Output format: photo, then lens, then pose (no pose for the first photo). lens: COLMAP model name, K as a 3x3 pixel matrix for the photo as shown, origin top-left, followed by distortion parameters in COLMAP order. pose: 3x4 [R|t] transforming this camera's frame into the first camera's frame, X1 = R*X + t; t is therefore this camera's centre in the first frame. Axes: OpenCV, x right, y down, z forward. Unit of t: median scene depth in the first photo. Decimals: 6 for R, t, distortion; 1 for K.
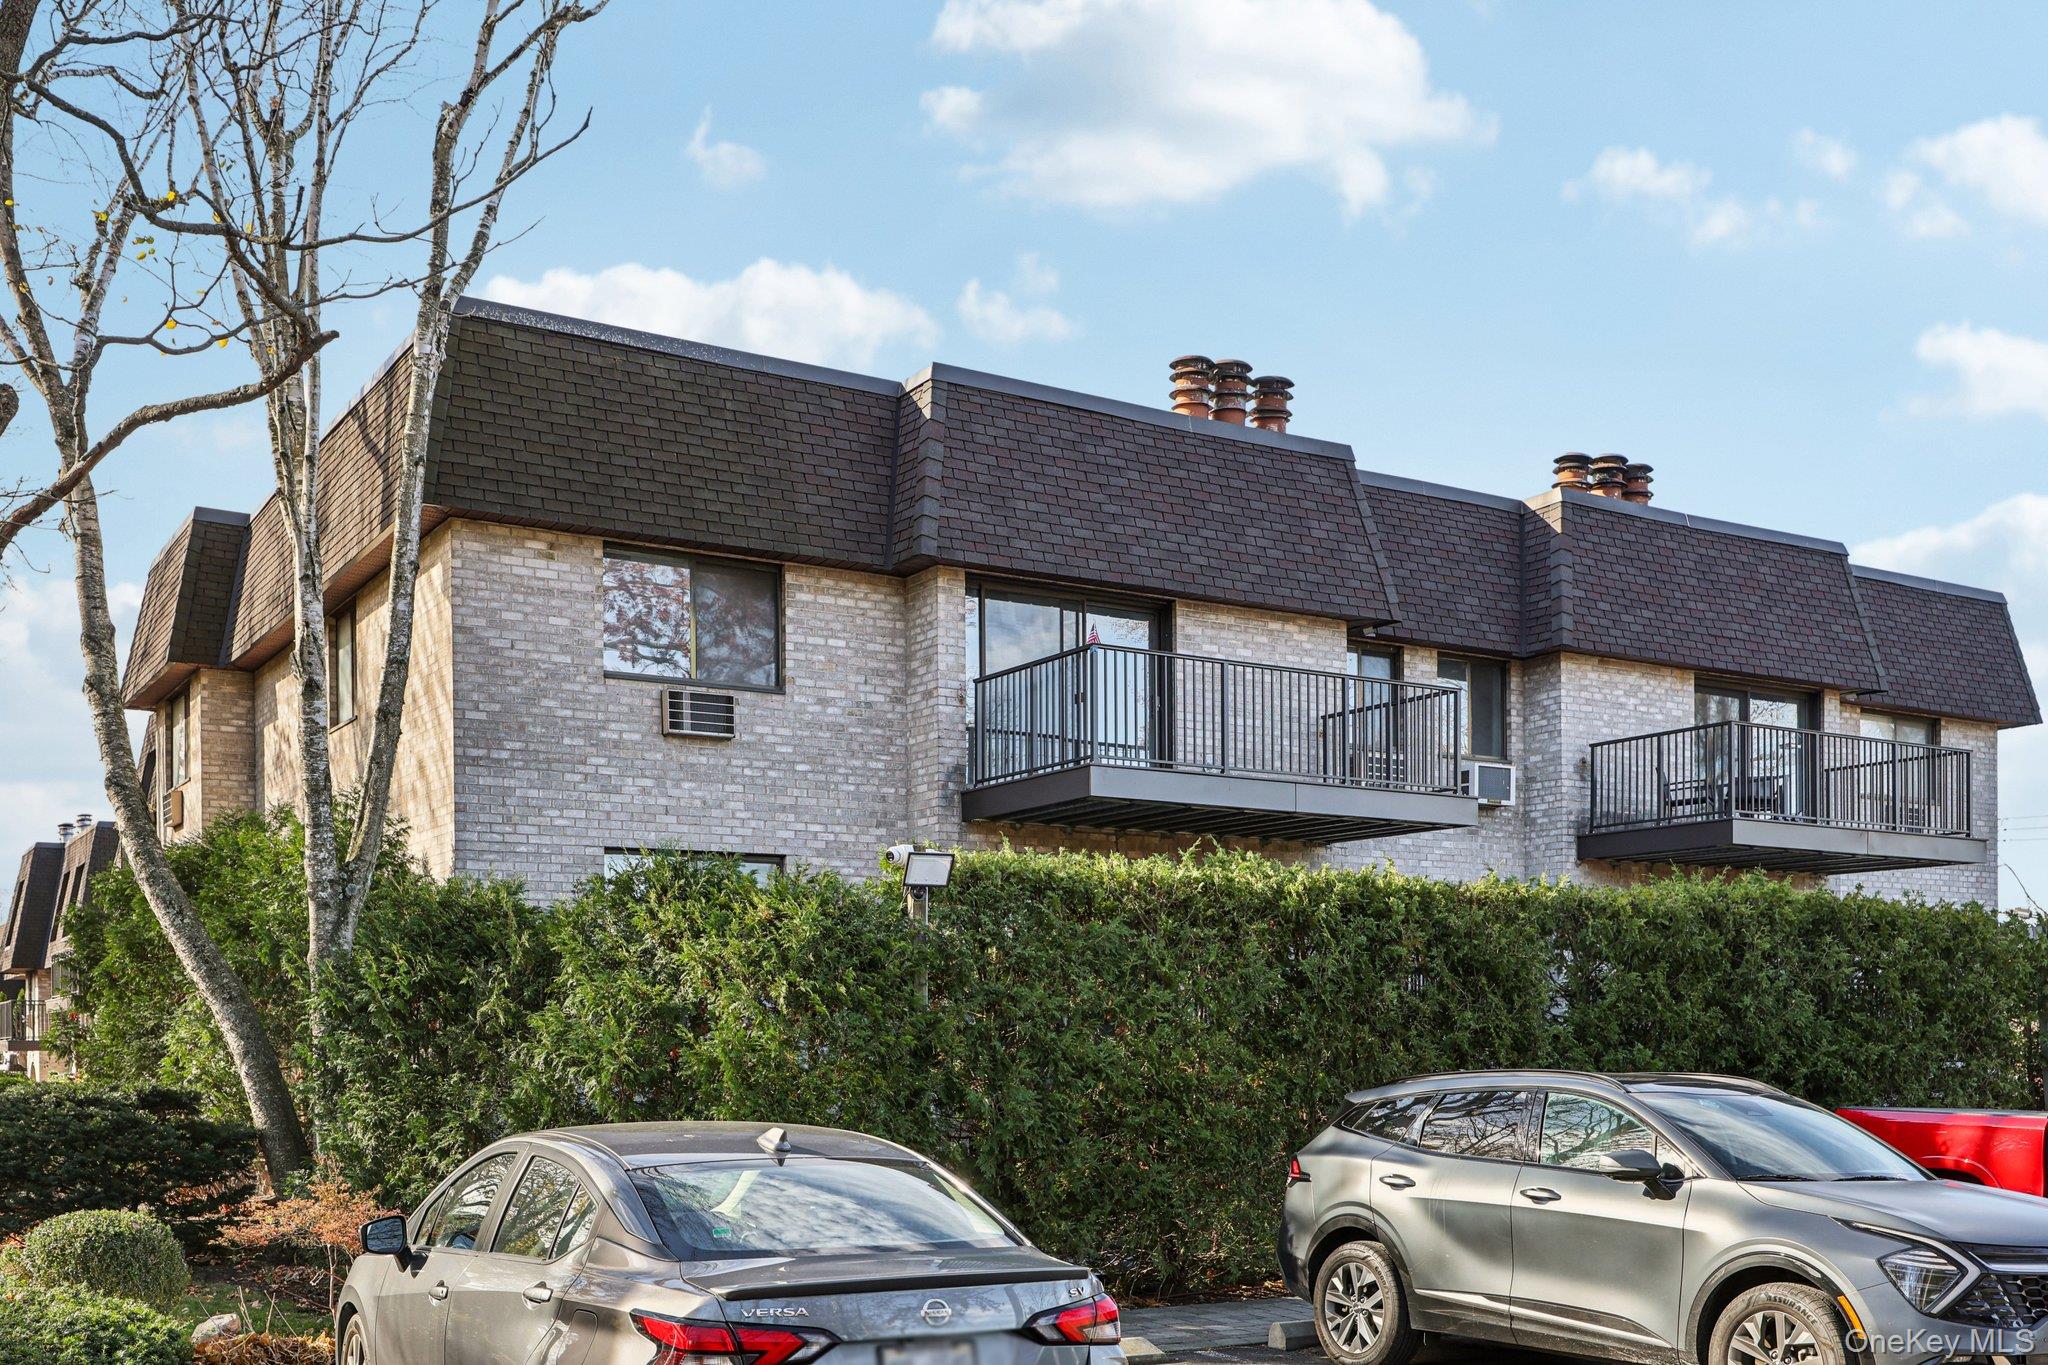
lens RADIAL K [[2050.8, 0, 1098.7], [0, 2050.8, 741.3], [0, 0, 1]] dist [-0.021680, 0.000000]
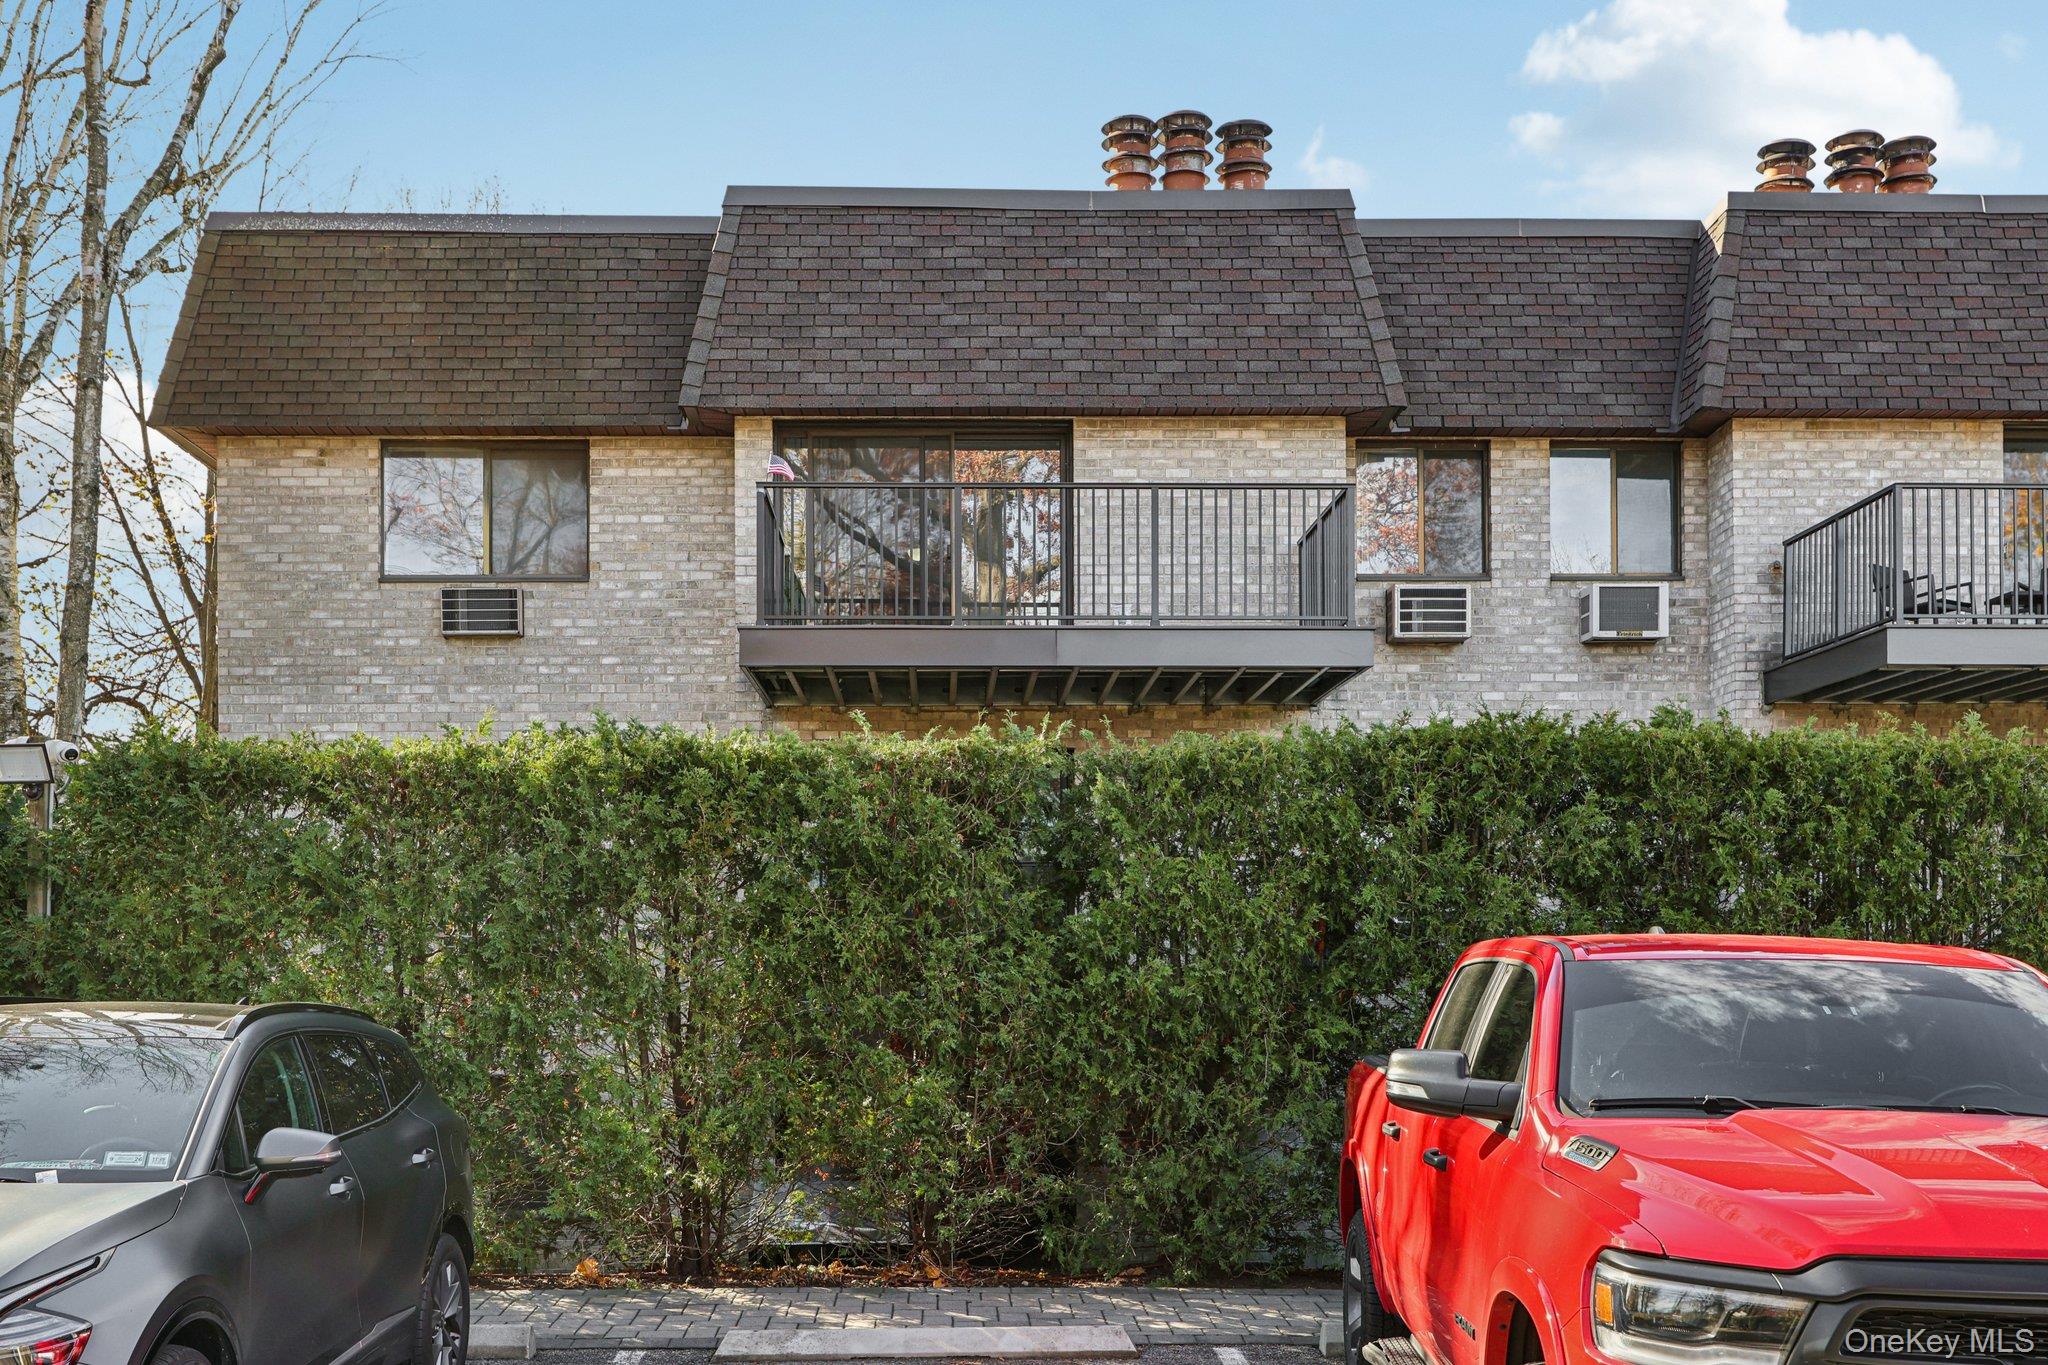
lens RADIAL K [[2050.8, 0, 1024.3], [0, 2050.8, 692.2], [0, 0, 1]] dist [-0.021680, 0.000000]
pose [[0.854139, -0.069943, -0.515319, 0.460874], [0.079181, 0.996852, -0.004059, 0.043433], [0.513981, -0.037337, 0.856989, 0.309587]]
